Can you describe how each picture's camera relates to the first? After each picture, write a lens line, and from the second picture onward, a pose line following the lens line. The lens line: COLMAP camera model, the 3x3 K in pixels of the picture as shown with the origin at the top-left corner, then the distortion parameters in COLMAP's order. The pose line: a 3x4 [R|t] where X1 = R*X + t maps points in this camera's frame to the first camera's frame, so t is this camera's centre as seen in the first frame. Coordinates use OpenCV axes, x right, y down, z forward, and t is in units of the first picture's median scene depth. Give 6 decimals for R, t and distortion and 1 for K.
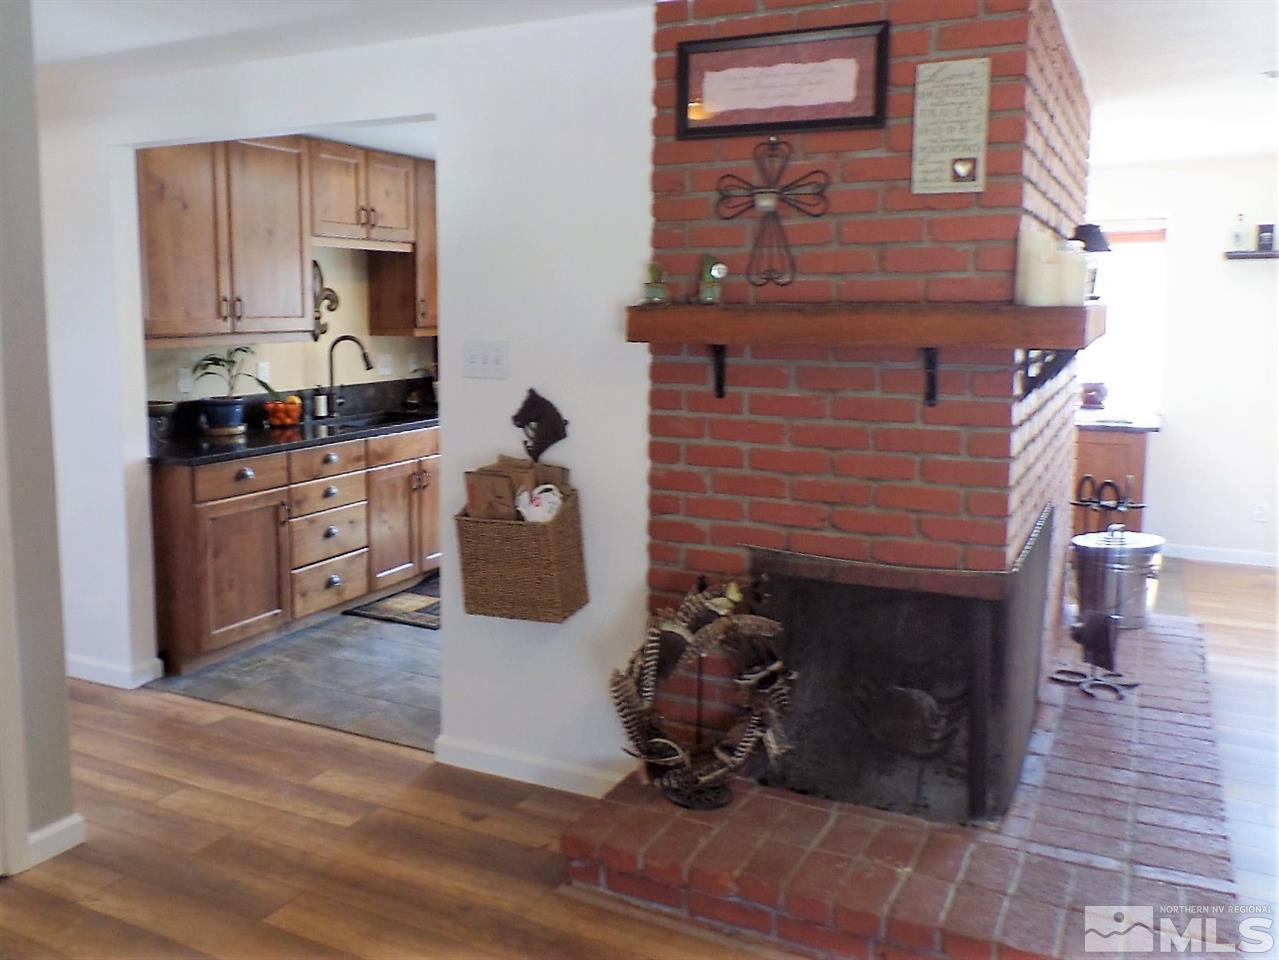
lens RADIAL K [[1099.6, 0, 581.5], [0, 1099.6, 413.8], [0, 0, 1]] dist [-0.008591, -0.005282]
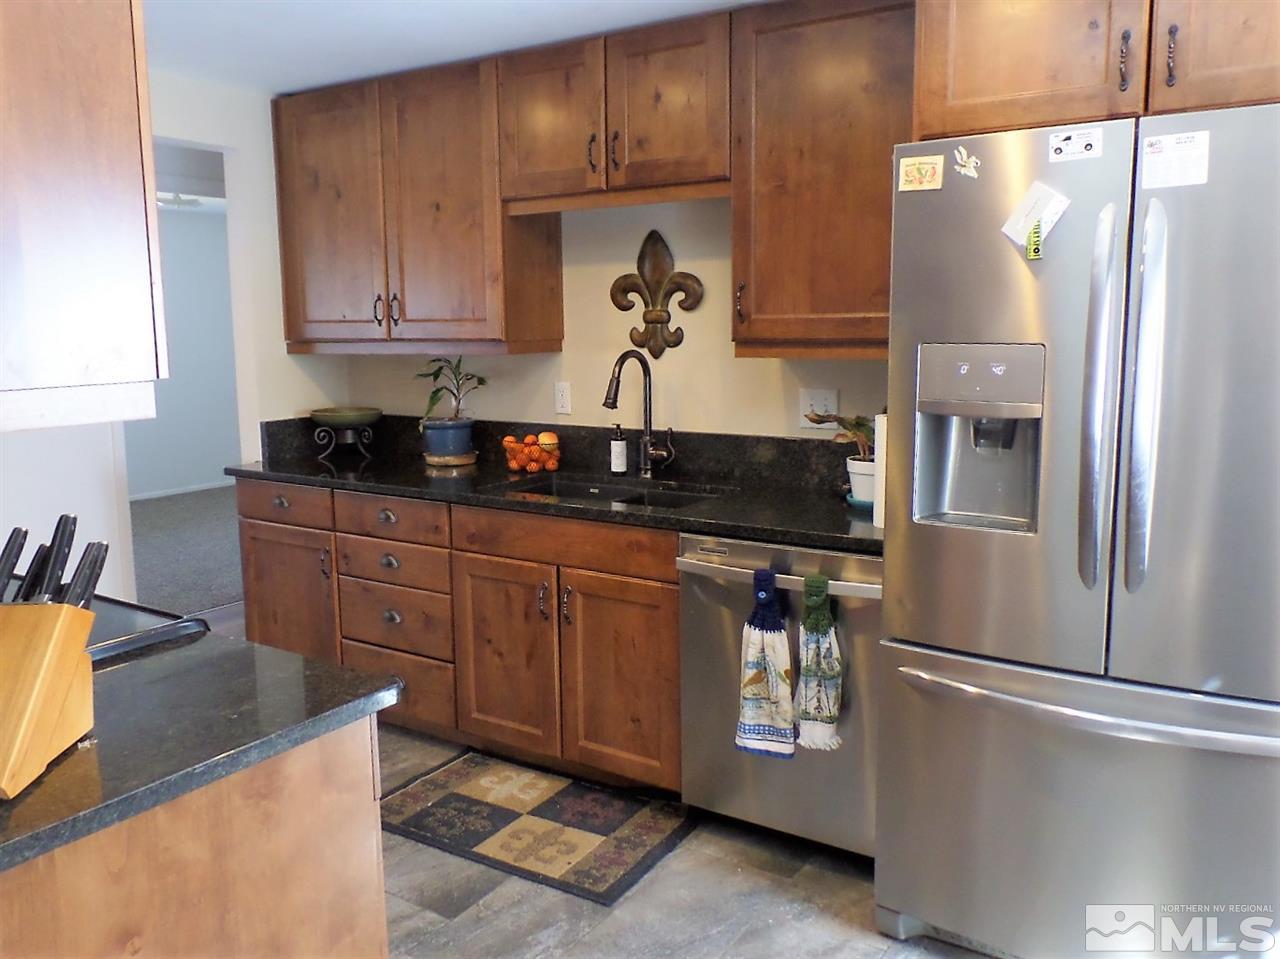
lens RADIAL K [[1031.7, 0, 604.2], [0, 1031.7, 440.8], [0, 0, 1]] dist [0.030774, 0.005420]
pose [[-0.106909, 0.130472, -0.985671, 0.369507], [-0.081200, 0.986895, 0.139441, -0.100771], [0.990948, 0.094944, -0.094913, 1.043388]]
